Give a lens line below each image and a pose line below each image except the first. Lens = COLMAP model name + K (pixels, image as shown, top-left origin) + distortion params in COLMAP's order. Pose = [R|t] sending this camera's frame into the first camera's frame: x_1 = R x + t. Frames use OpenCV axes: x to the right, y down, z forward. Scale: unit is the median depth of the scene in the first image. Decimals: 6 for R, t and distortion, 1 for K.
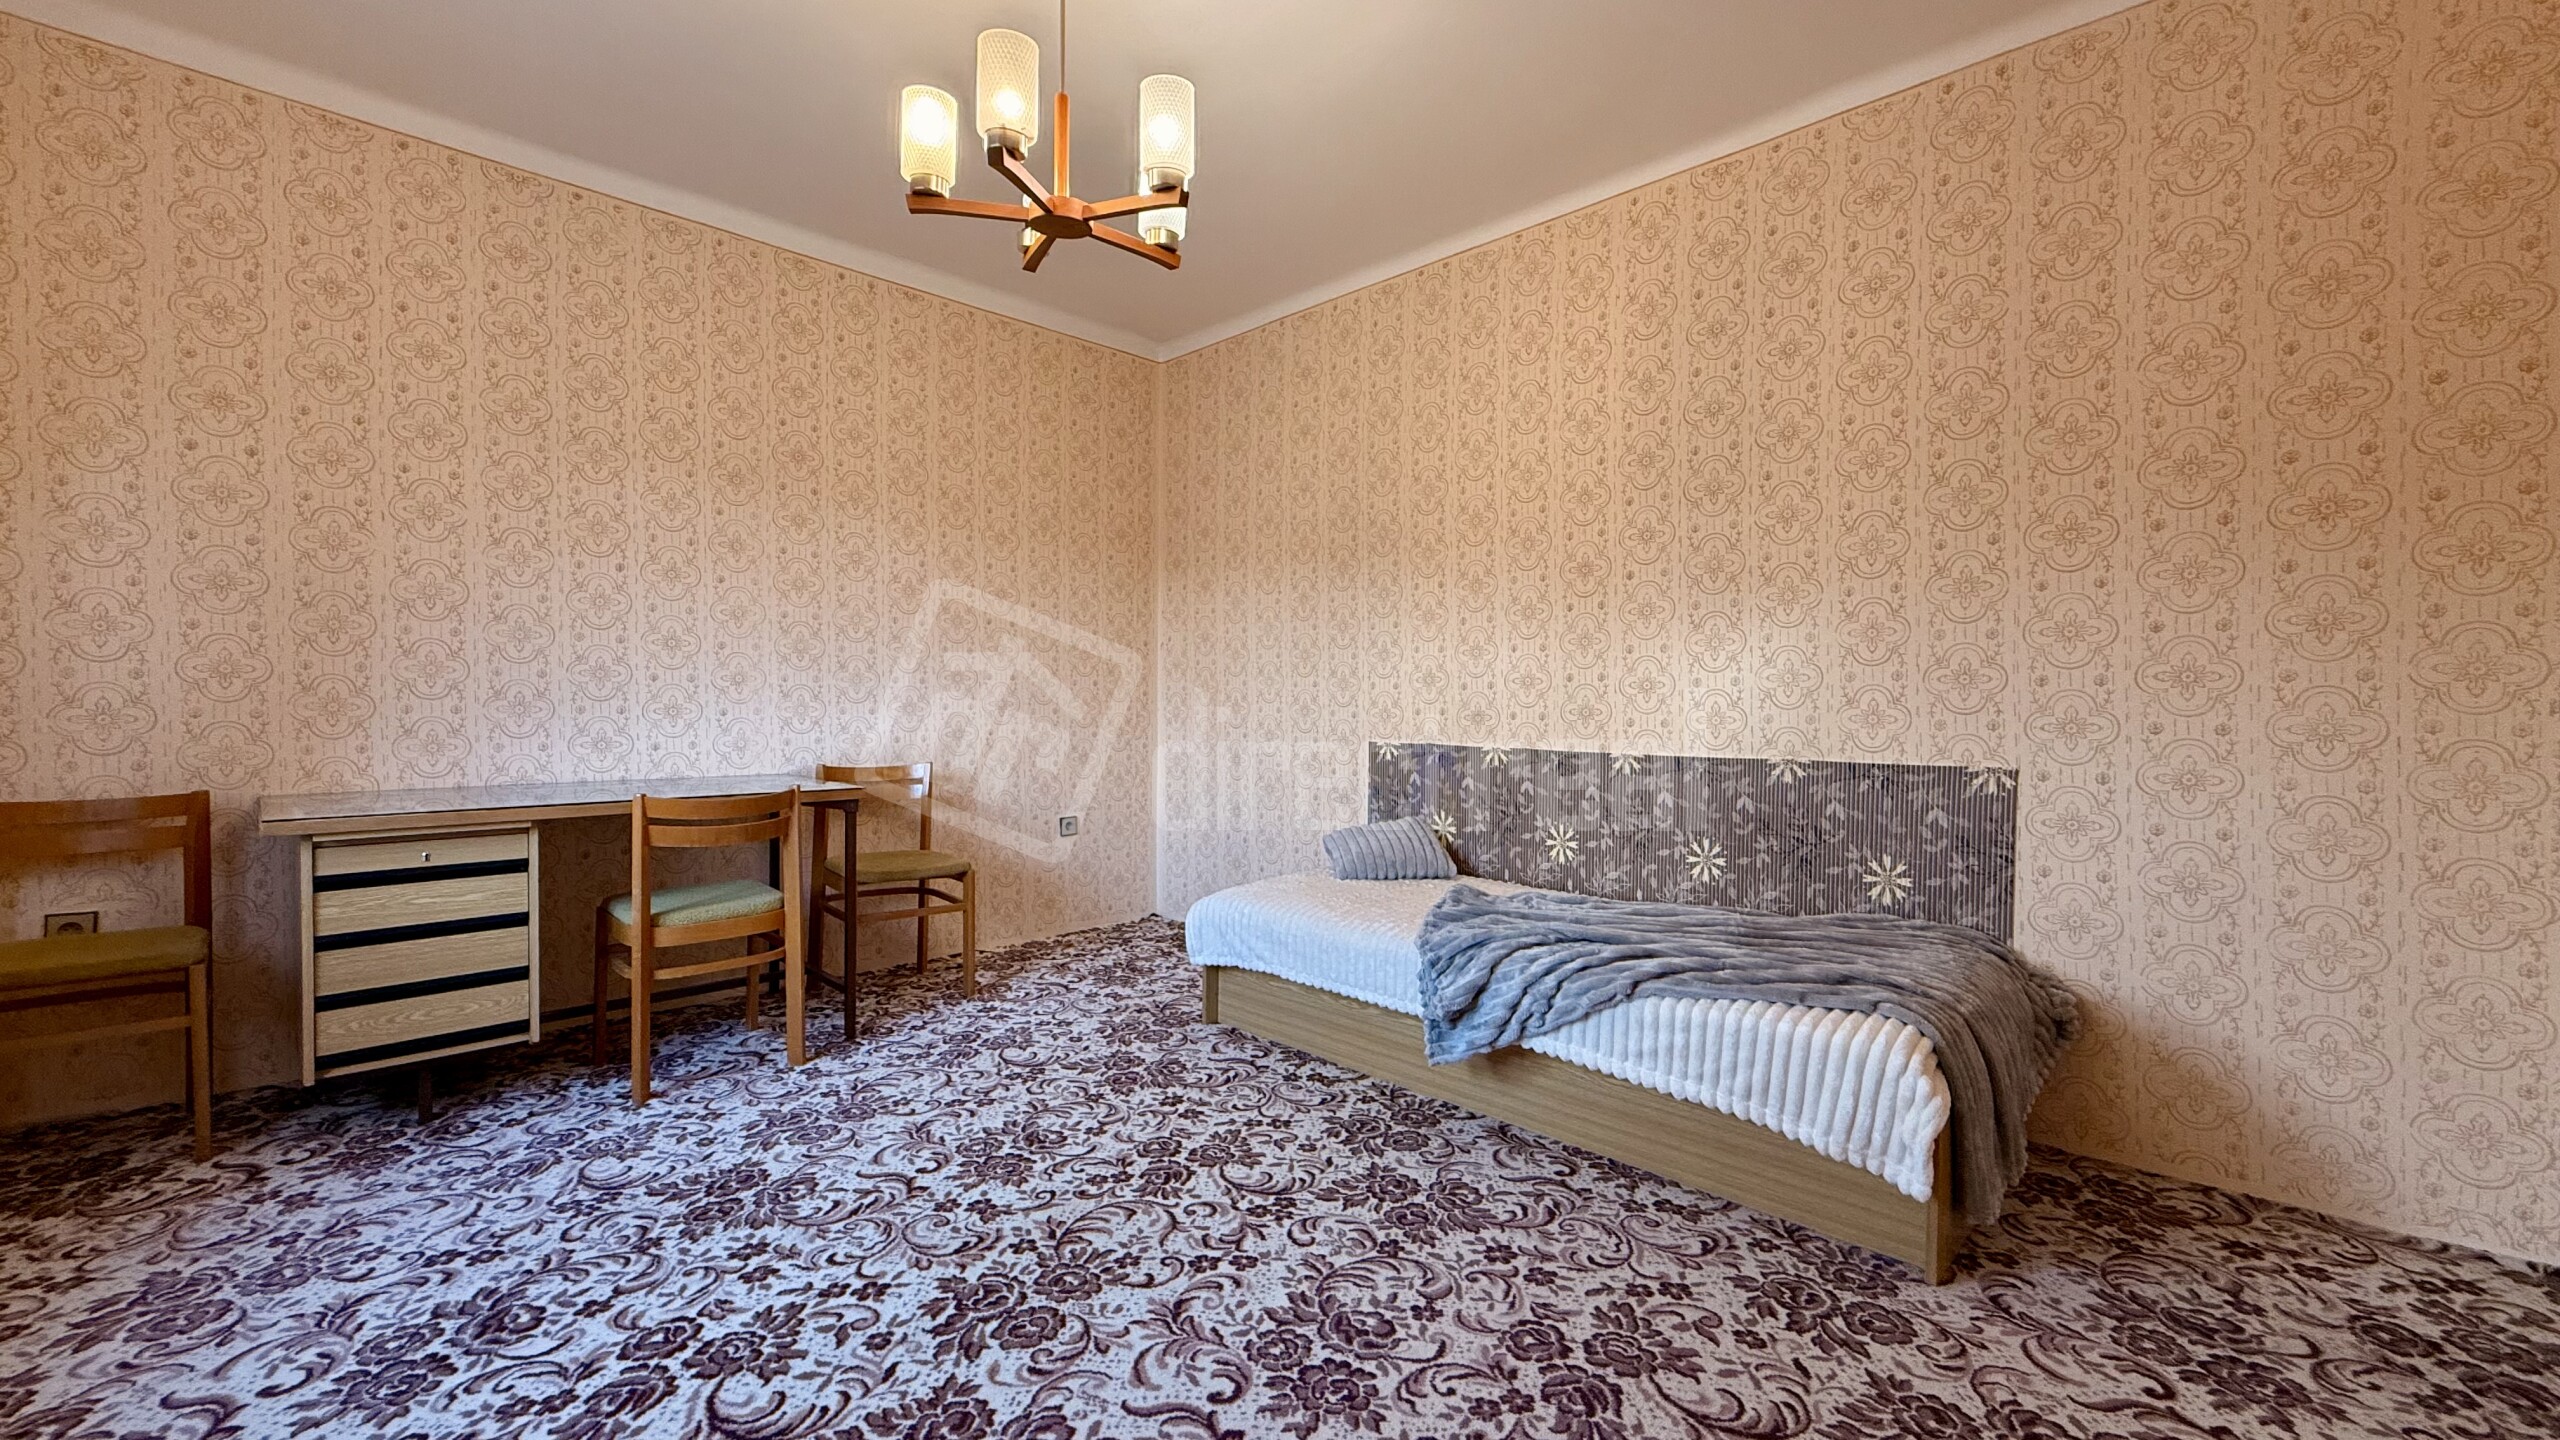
lens RADIAL K [[1014.3, 0, 1278.5], [0, 1014.3, 710.6], [0, 0, 1]] dist [-0.000872, 0.000098]
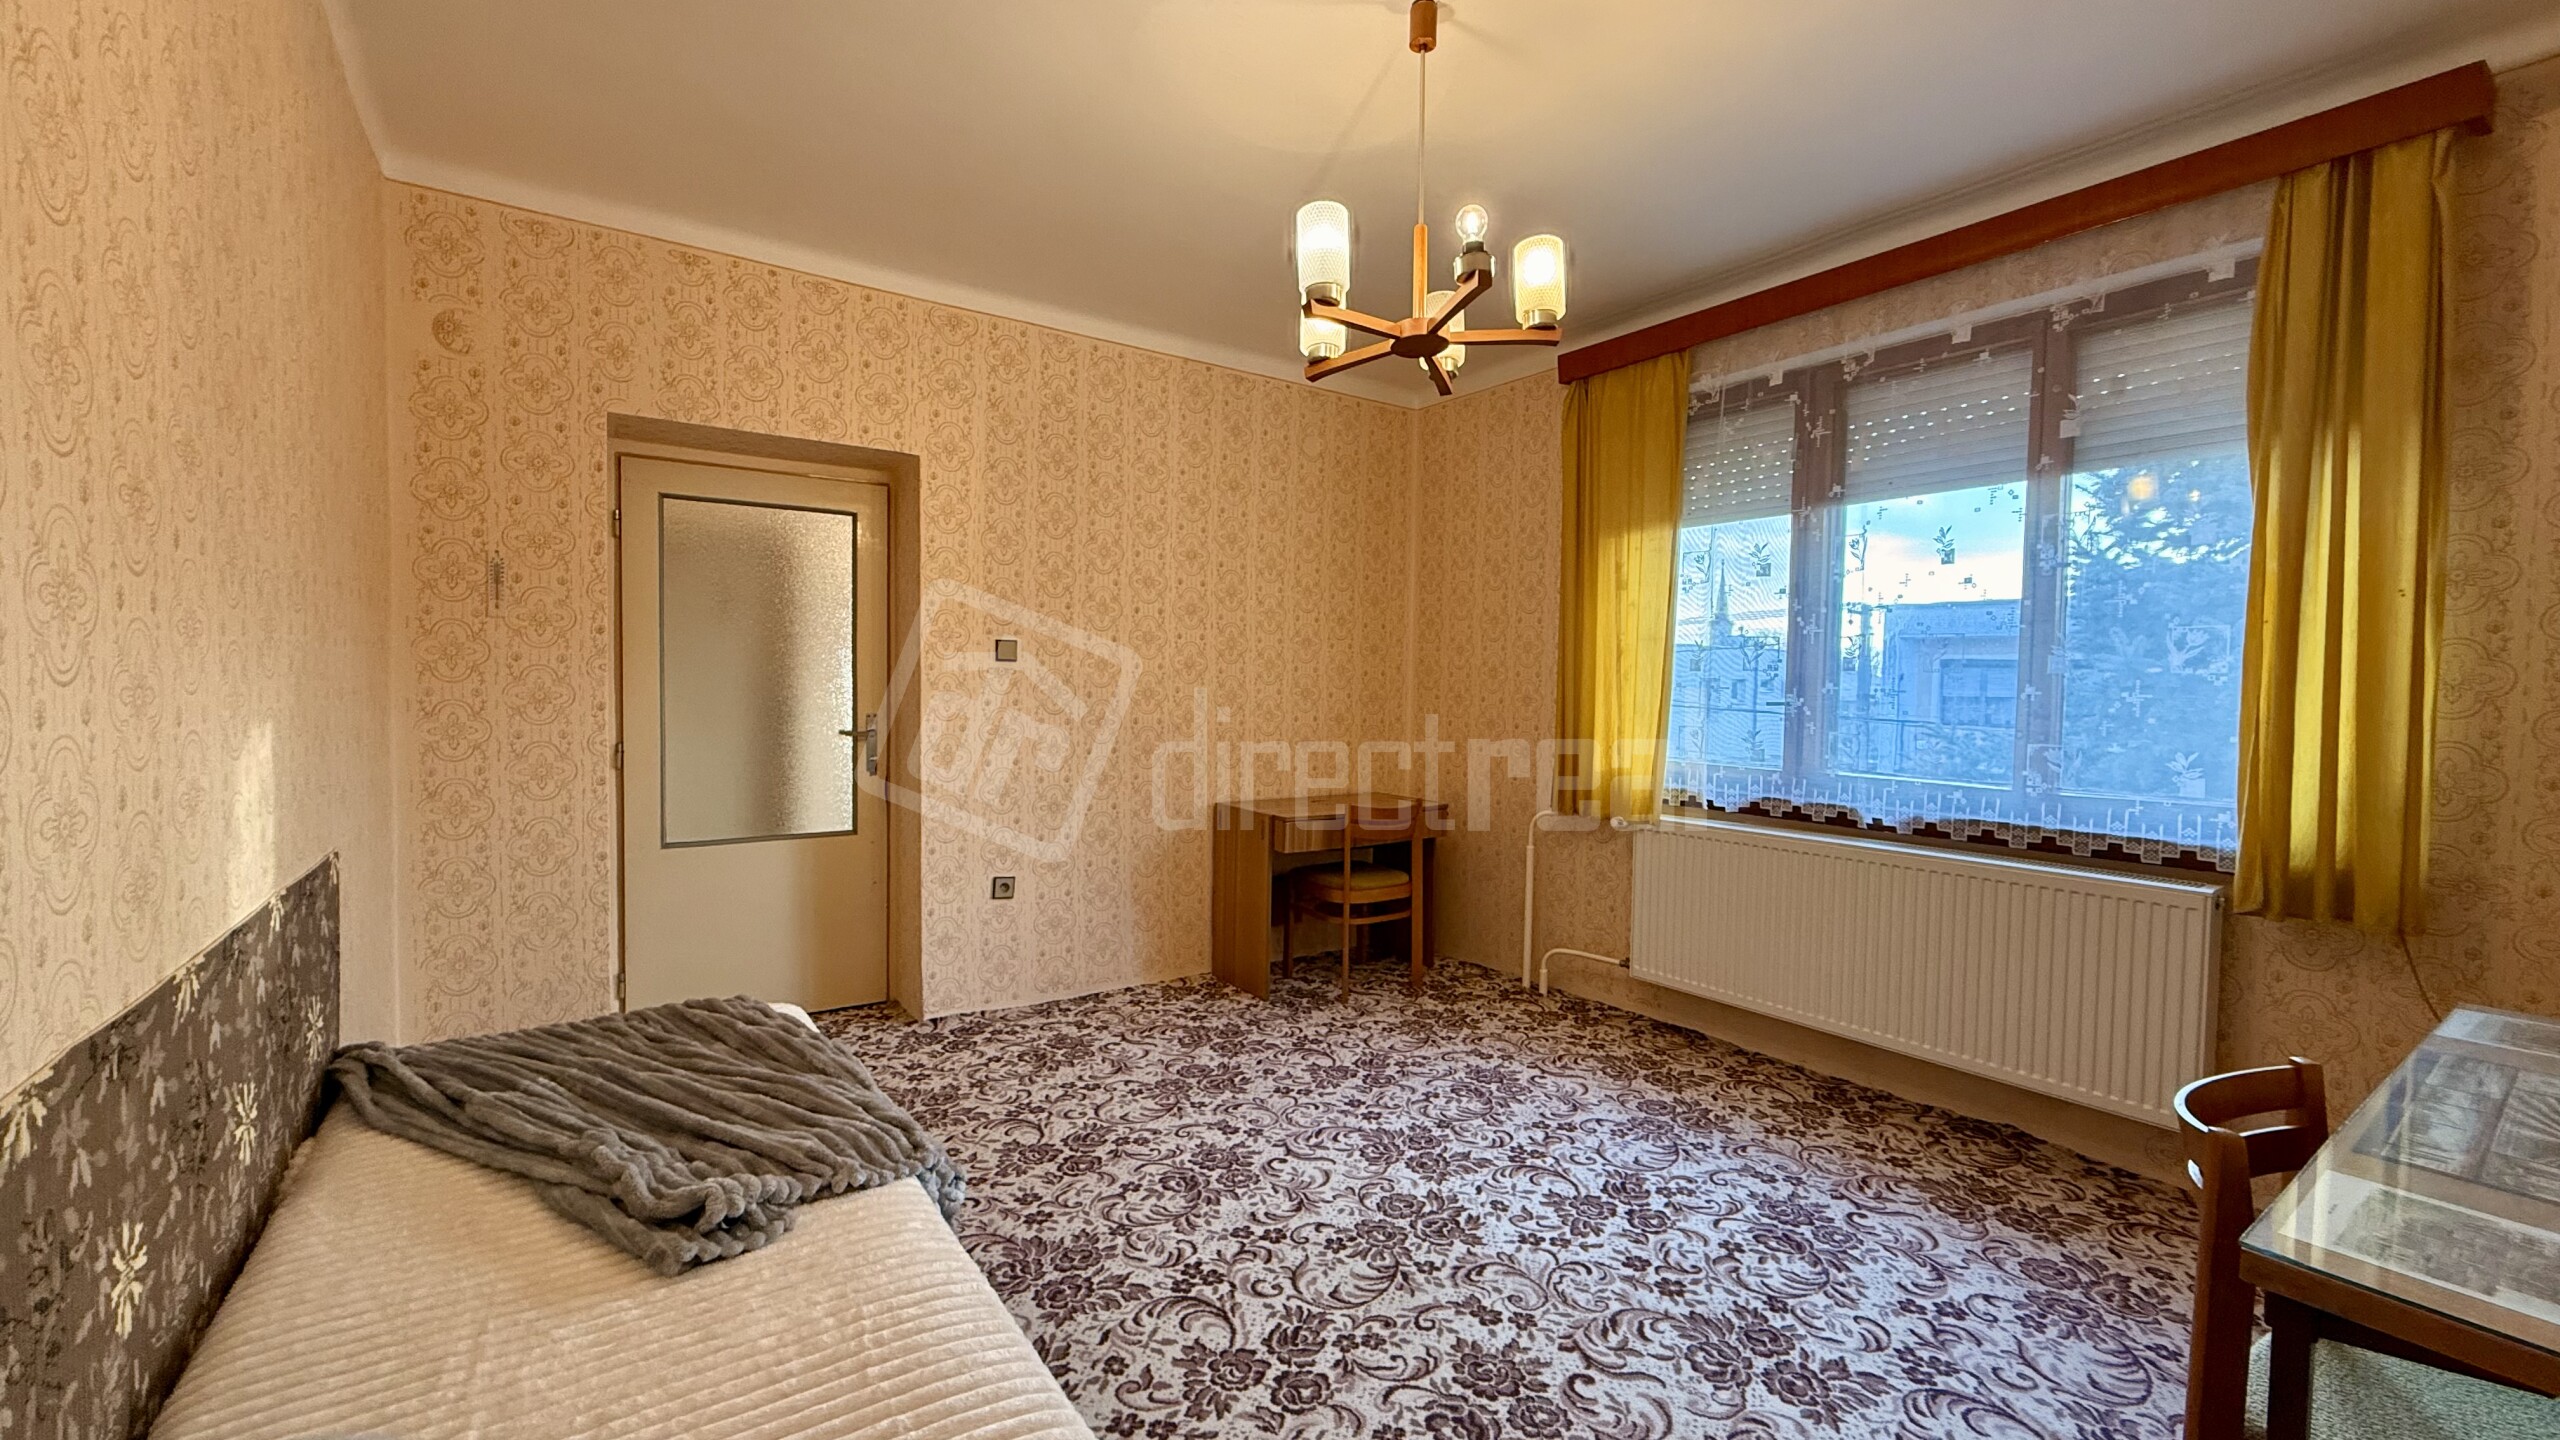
lens RADIAL K [[1014.3, 0, 1280.3], [0, 1014.3, 728.8], [0, 0, 1]] dist [-0.000872, 0.000098]
pose [[-0.983481, -0.031003, 0.178338, -0.228357], [-0.020496, 0.997960, 0.060457, -0.117682], [-0.179848, 0.055803, -0.982110, 1.765228]]
